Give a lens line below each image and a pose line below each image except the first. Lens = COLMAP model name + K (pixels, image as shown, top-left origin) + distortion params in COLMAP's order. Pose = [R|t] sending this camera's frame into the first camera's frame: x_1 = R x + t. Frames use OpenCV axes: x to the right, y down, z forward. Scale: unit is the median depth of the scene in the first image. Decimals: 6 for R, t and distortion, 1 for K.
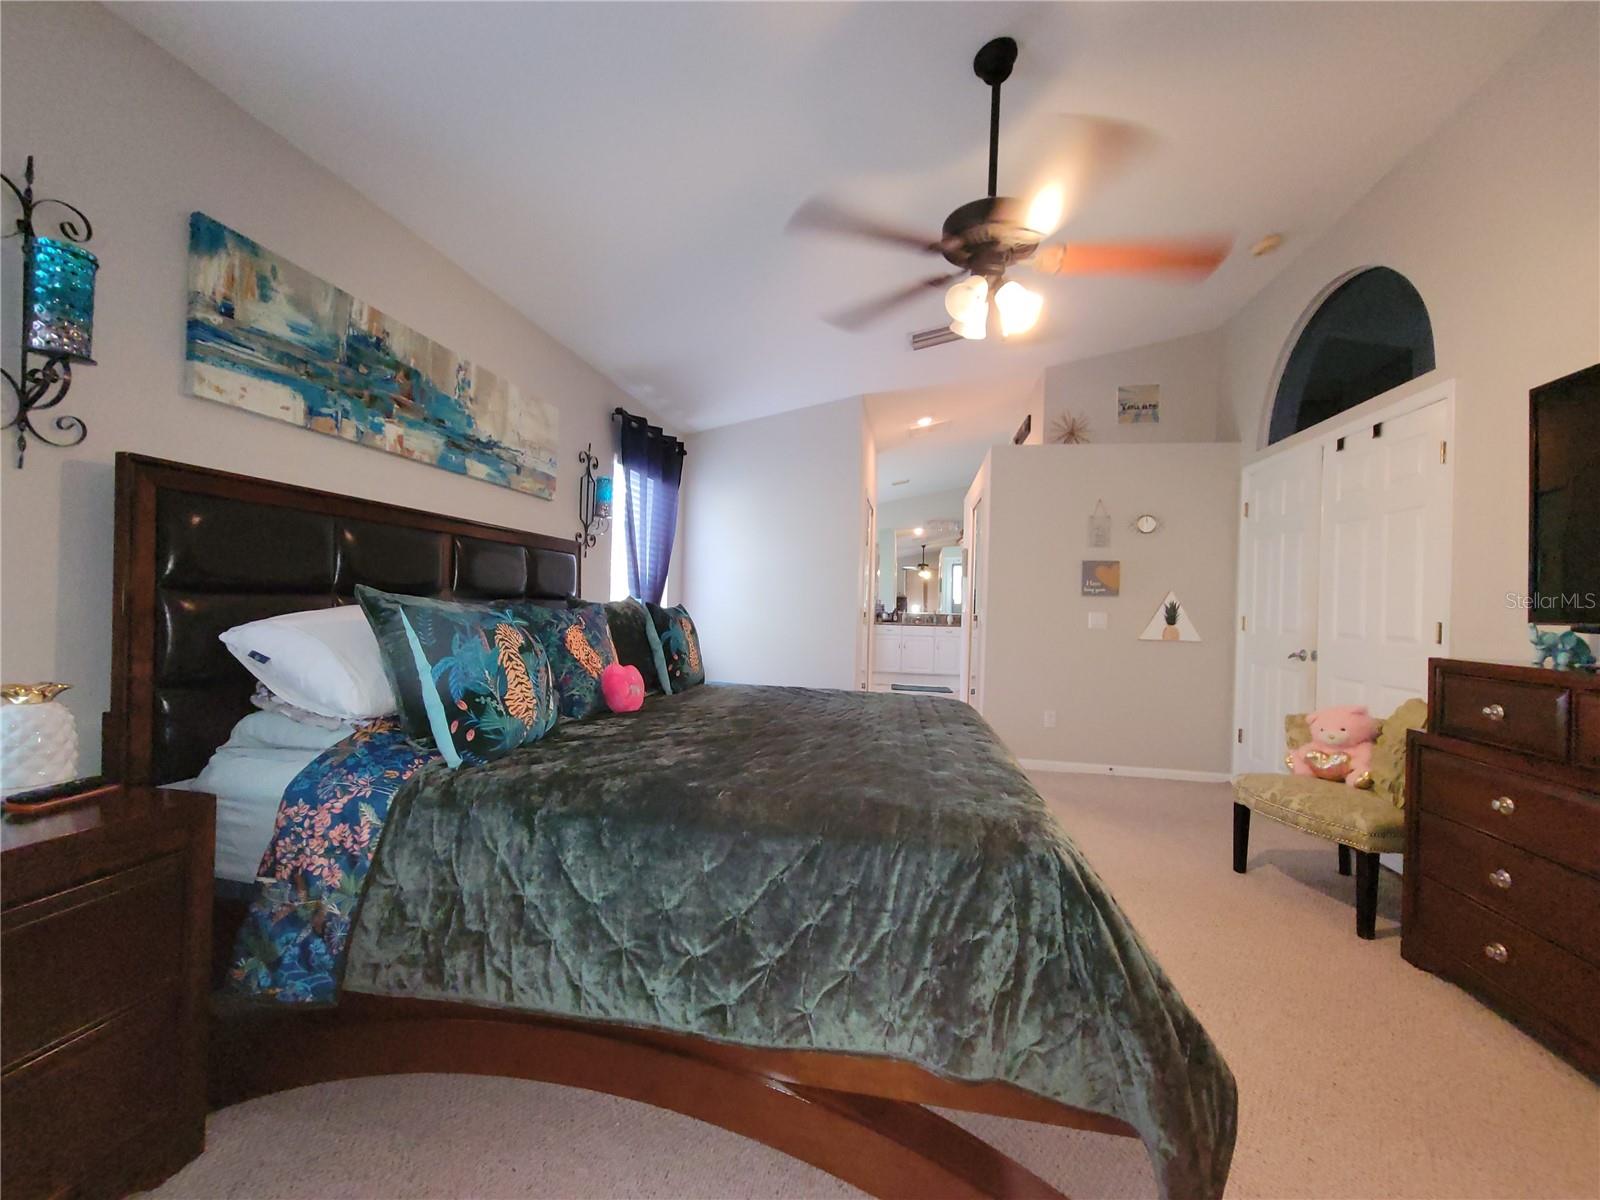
lens RADIAL K [[656.2, 0, 791.3], [0, 656.2, 600.1], [0, 0, 1]] dist [0.003935, -0.002481]
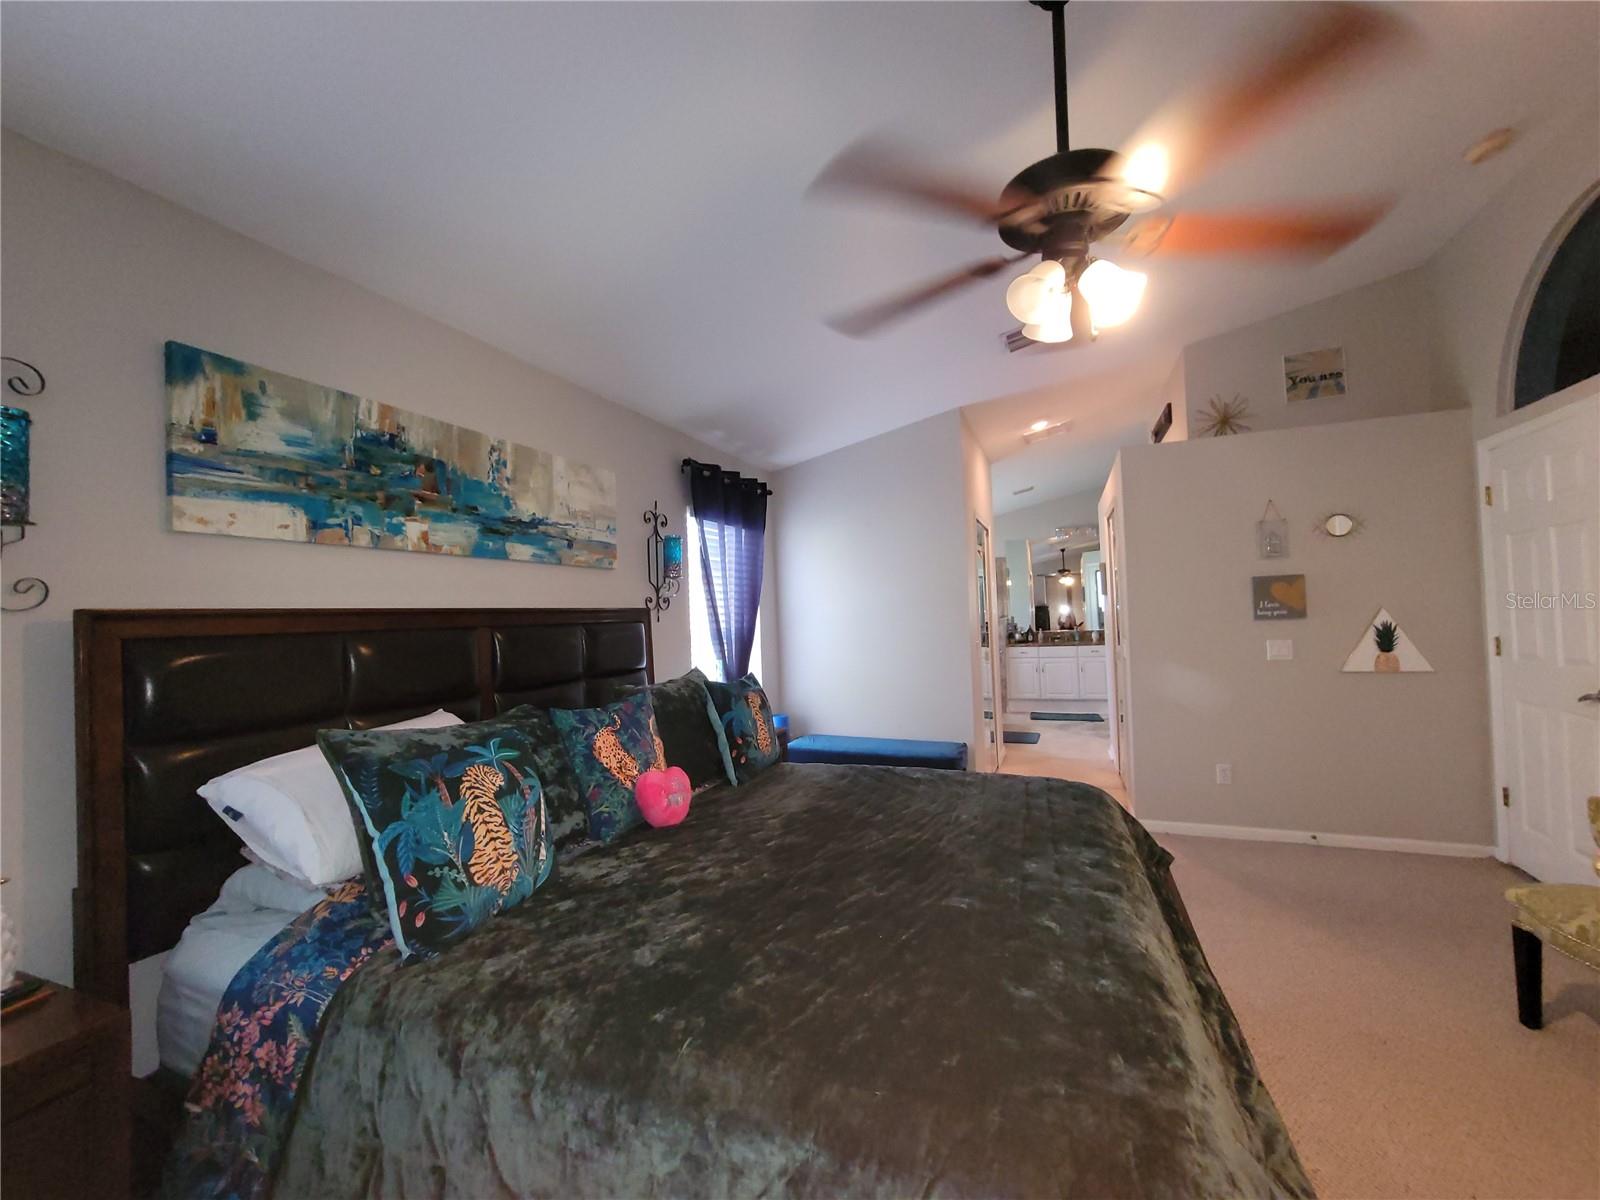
lens RADIAL K [[656.2, 0, 791.0], [0, 656.2, 599.6], [0, 0, 1]] dist [0.003935, -0.002481]
pose [[0.976364, -0.068454, -0.205004, 0.106544], [0.064350, 0.997572, -0.026626, -0.093409], [0.206329, 0.012805, 0.978399, 0.182851]]
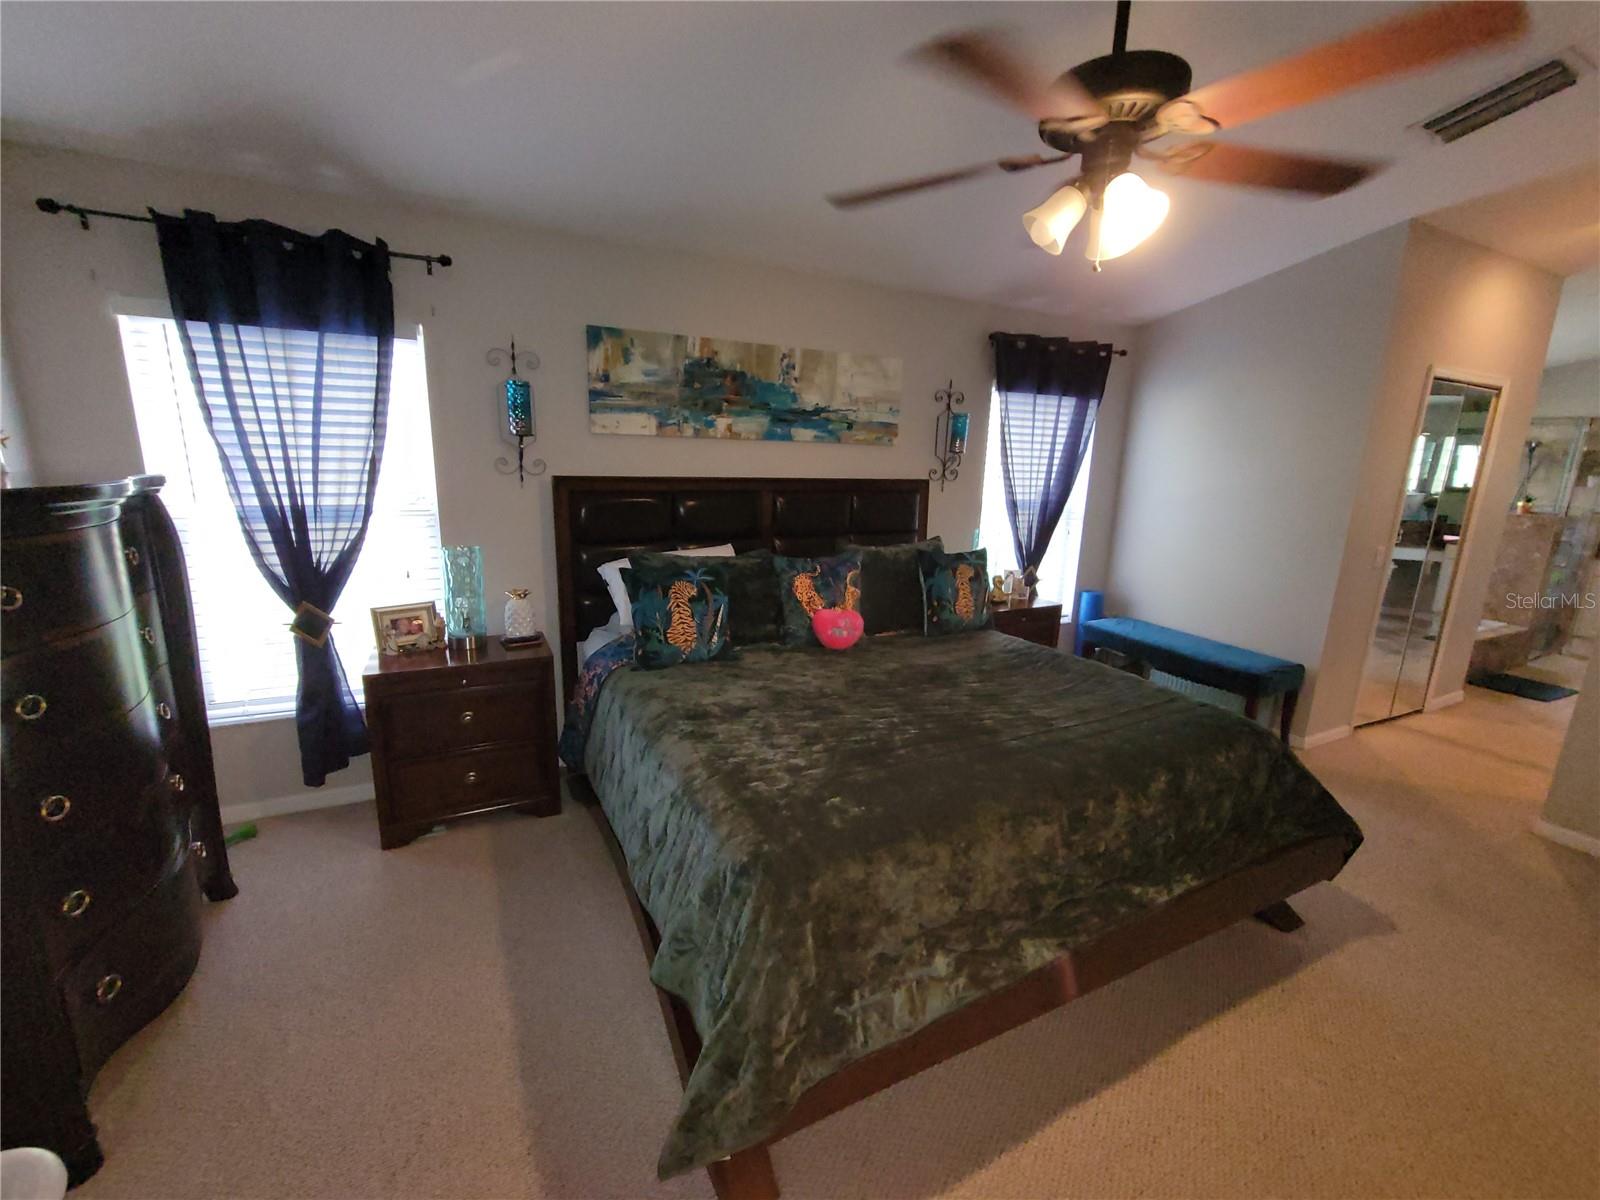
lens RADIAL K [[656.2, 0, 792.1], [0, 656.2, 601.9], [0, 0, 1]] dist [0.003935, -0.002481]
pose [[0.603661, 0.161132, -0.780788, 0.641512], [-0.005356, 0.980160, 0.198135, -0.155658], [0.797223, -0.115424, 0.592548, 0.226722]]
